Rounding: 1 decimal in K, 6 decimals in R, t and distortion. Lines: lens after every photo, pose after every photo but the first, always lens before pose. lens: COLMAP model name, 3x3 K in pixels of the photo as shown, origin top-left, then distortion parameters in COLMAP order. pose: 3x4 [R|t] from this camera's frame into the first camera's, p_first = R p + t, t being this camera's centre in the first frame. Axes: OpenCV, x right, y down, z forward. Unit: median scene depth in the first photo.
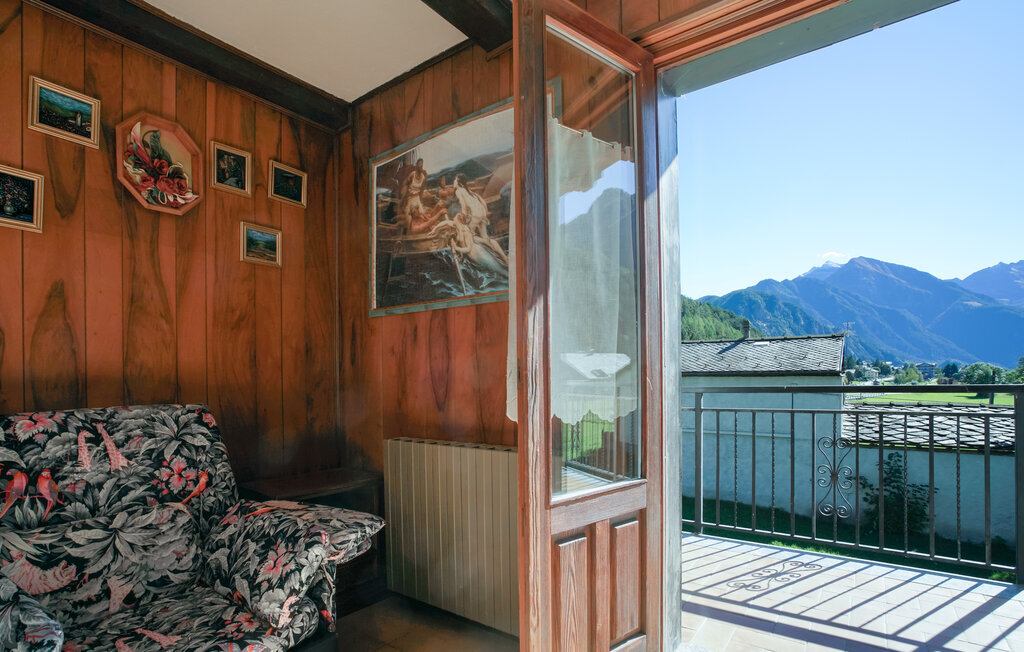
lens RADIAL K [[500.0, 0, 476.8], [0, 500.0, 375.8], [0, 0, 1]] dist [-0.026754, 0.009268]
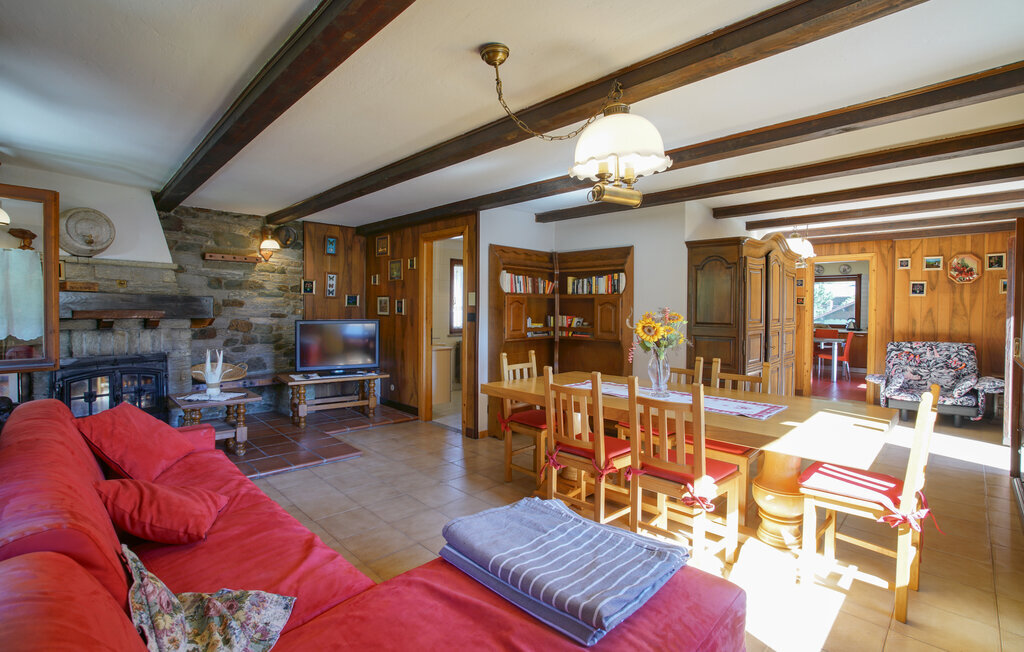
lens RADIAL K [[459.8, 0, 515.7], [0, 459.8, 321.2], [0, 0, 1]] dist [-0.003853, -0.000159]
pose [[-0.111795, 0.030447, -0.993265, 2.451006], [-0.003540, 0.999512, 0.031037, -0.152526], [0.993725, 0.006986, -0.111633, -1.446210]]
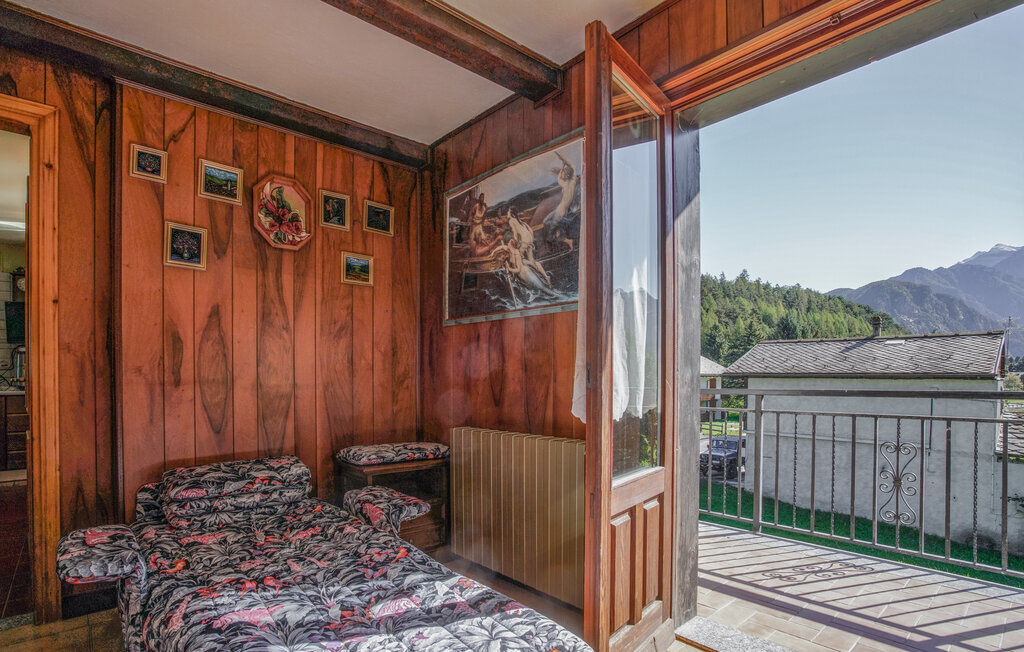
lens RADIAL K [[500.0, 0, 472.6], [0, 500.0, 380.1], [0, 0, 1]] dist [-0.026754, 0.009268]
pose [[0.978826, 0.012310, -0.204324, 0.113432], [-0.010042, 0.999876, 0.012133, -0.004541], [0.204448, -0.009824, 0.978828, -0.173676]]
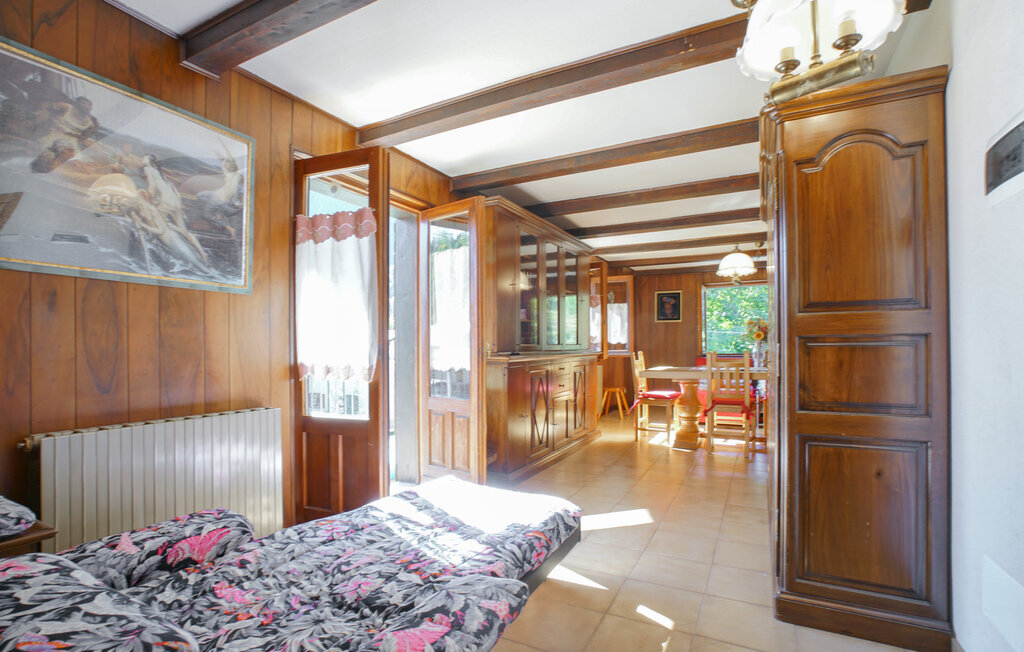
lens RADIAL K [[500.0, 0, 486.3], [0, 500.0, 347.0], [0, 0, 1]] dist [-0.026754, 0.009268]
pose [[-0.158499, 0.008307, 0.987324, -1.048305], [-0.000640, 0.999964, -0.008516, -0.006256], [-0.987359, -0.001981, -0.158488, 0.460960]]
